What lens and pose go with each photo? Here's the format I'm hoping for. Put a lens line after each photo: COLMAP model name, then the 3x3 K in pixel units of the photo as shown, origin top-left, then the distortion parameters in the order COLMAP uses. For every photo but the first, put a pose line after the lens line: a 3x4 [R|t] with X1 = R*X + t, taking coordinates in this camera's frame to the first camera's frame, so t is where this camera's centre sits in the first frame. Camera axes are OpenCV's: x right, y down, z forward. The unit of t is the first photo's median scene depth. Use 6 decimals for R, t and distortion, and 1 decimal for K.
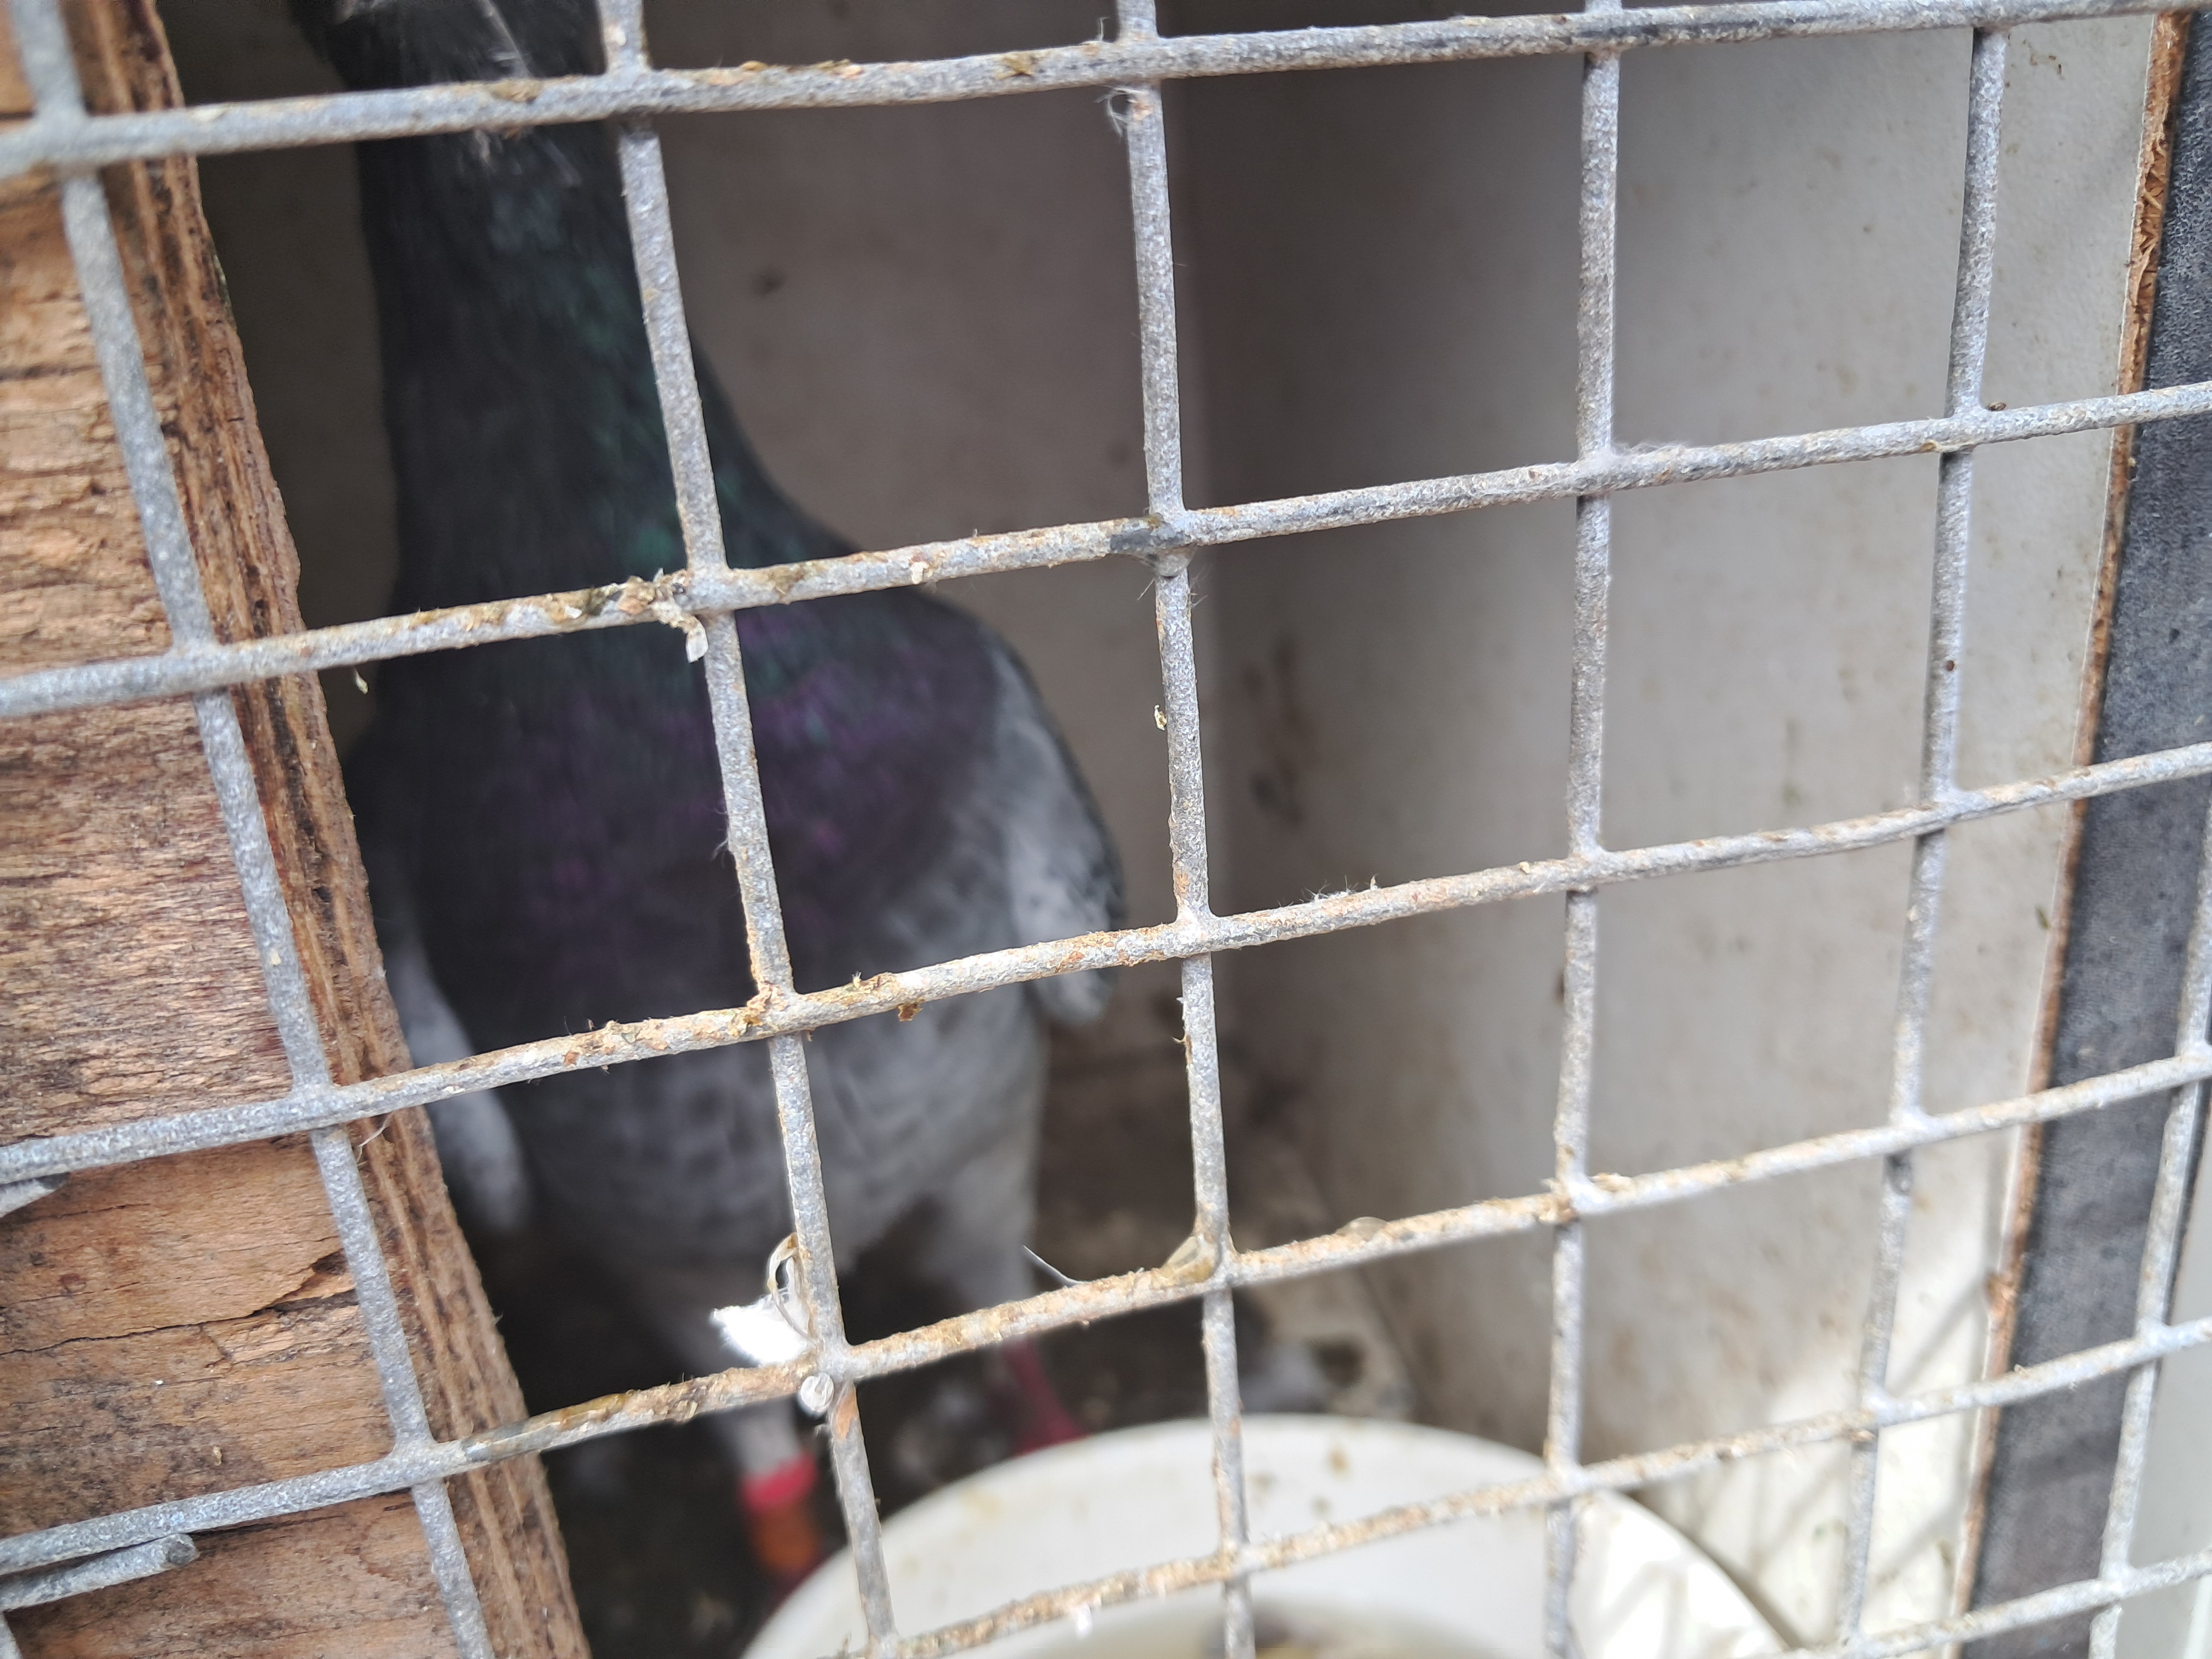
lens RADIAL K [[1757.4, 0, 1045.9], [0, 1757.4, 866.4], [0, 0, 1]] dist [0.032288, -0.089925]
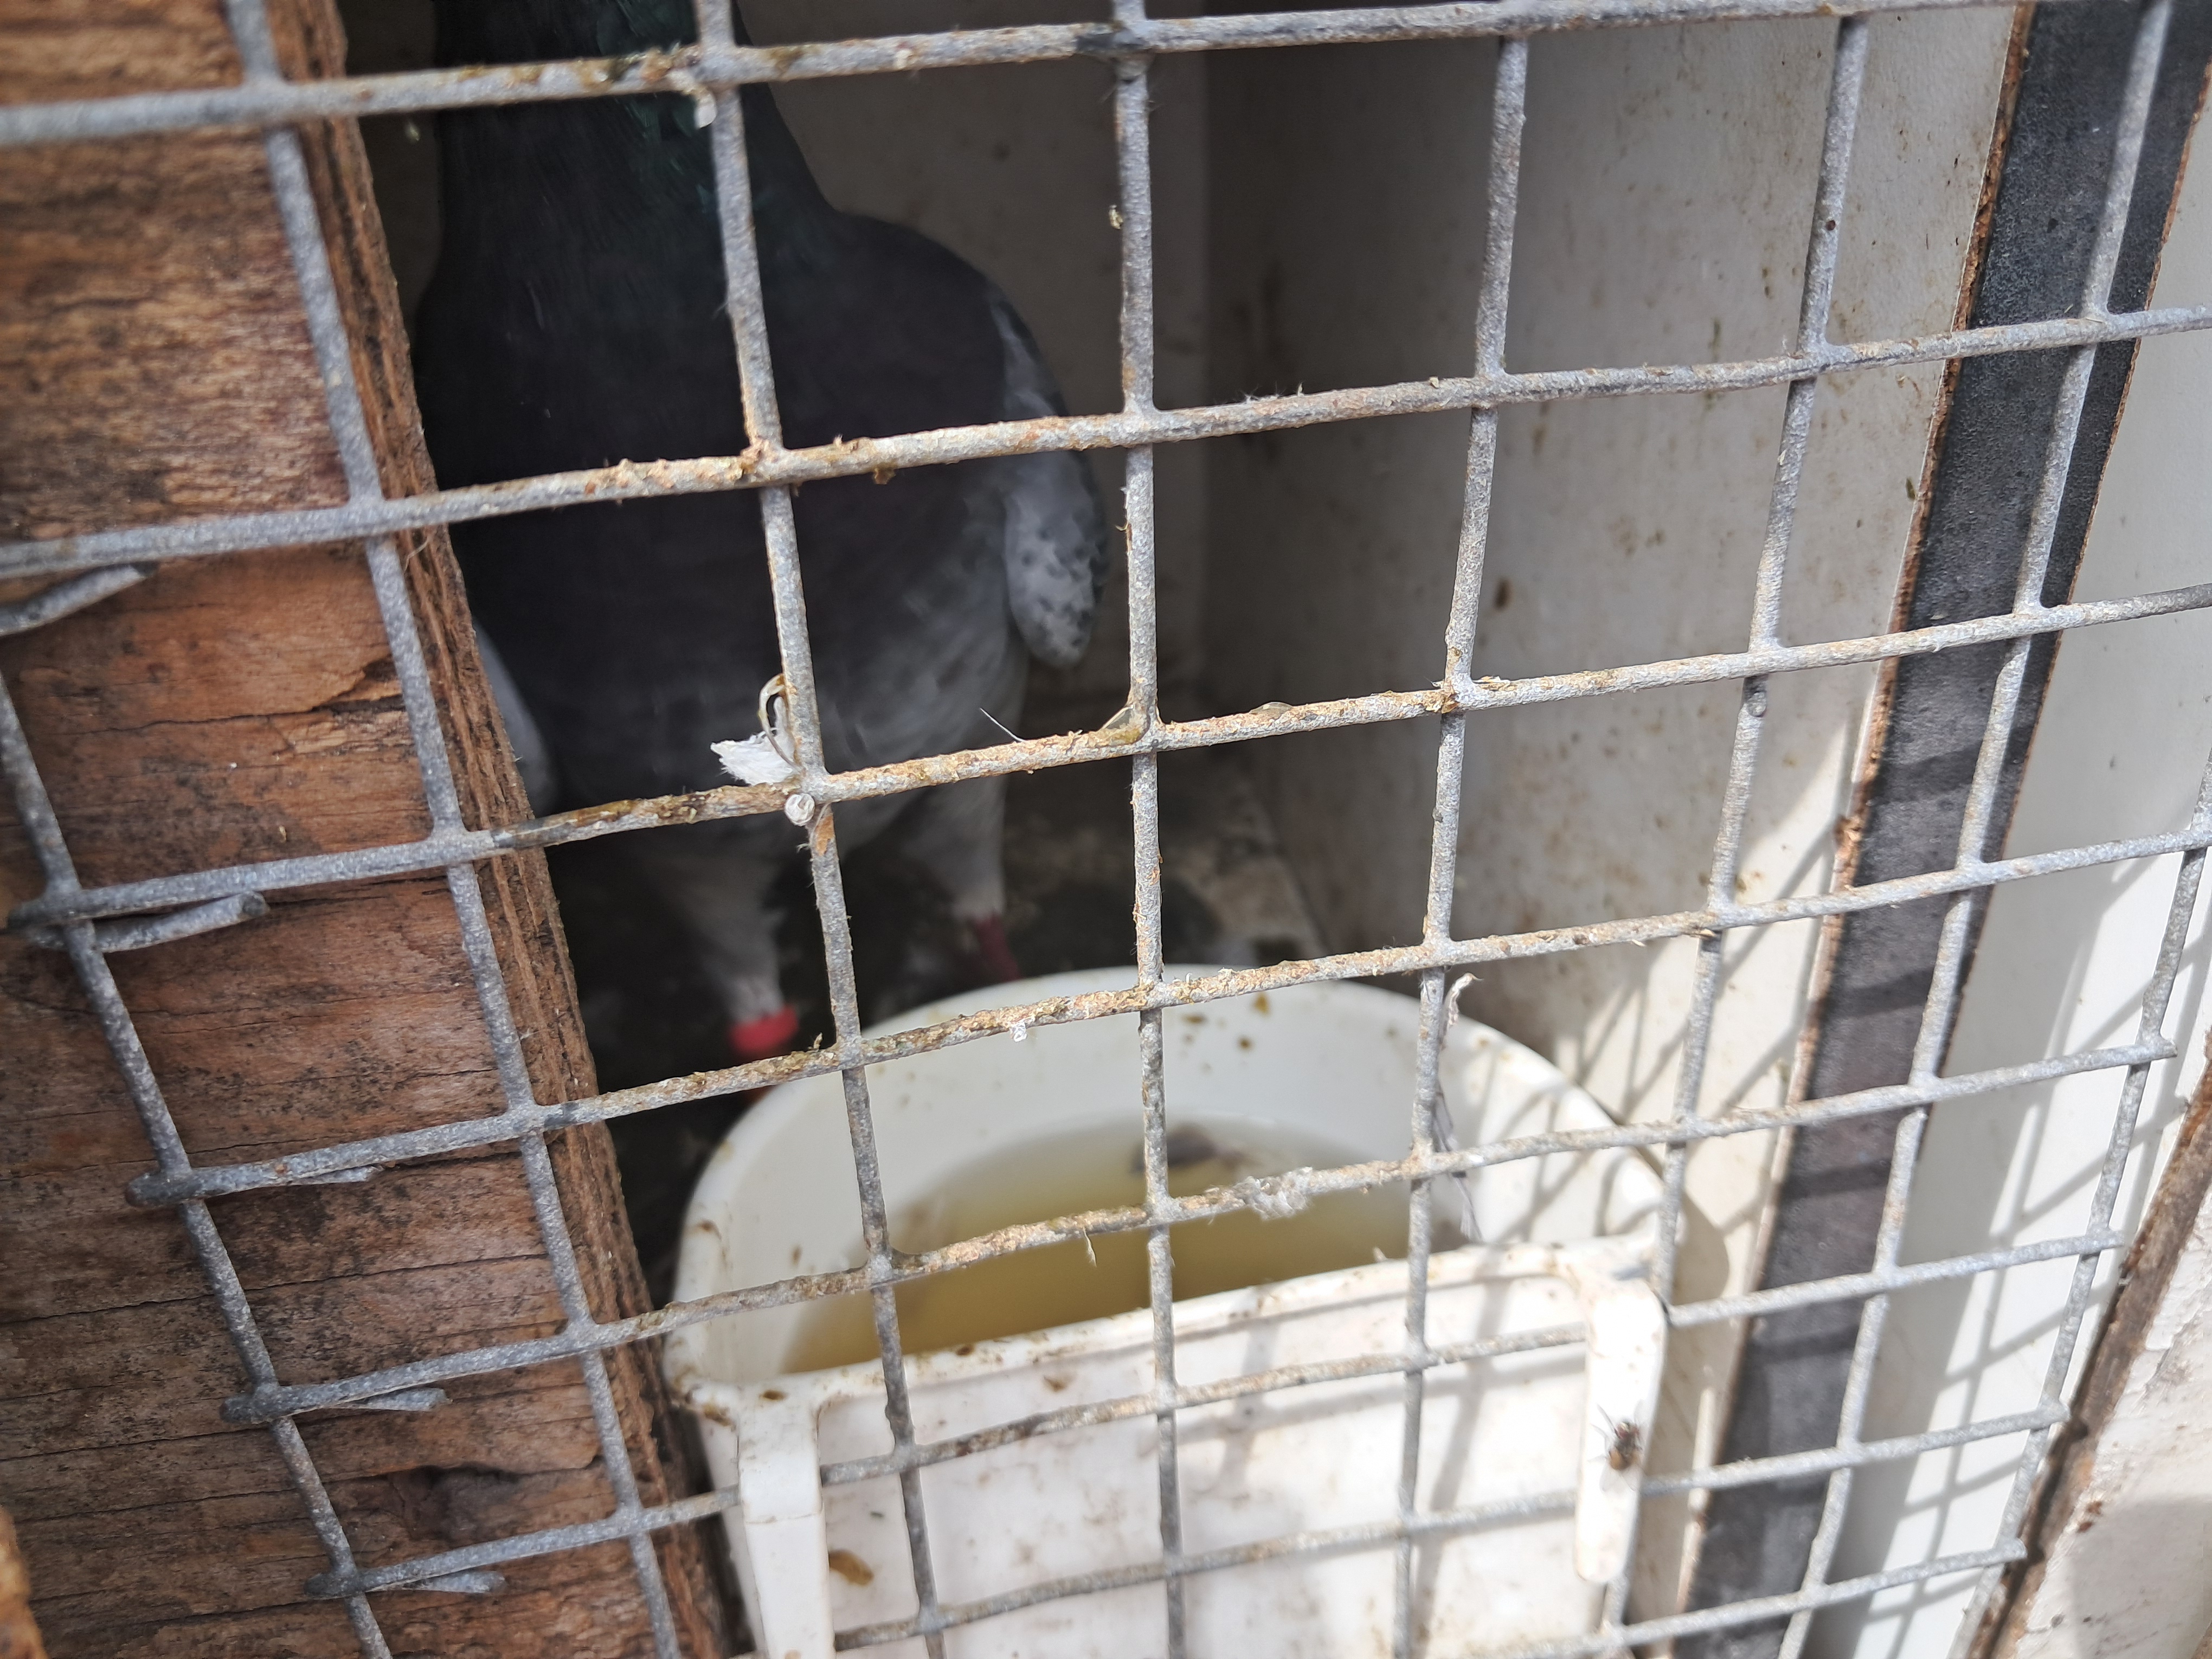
lens RADIAL K [[1708.9, 0, 1052.2], [0, 1708.9, 761.2], [0, 0, 1]] dist [0.009644, -0.046782]
pose [[0.998936, 0.042274, 0.018410, 0.018882], [-0.044517, 0.988241, 0.146279, 0.098958], [-0.012010, -0.146943, 0.989072, -0.128773]]
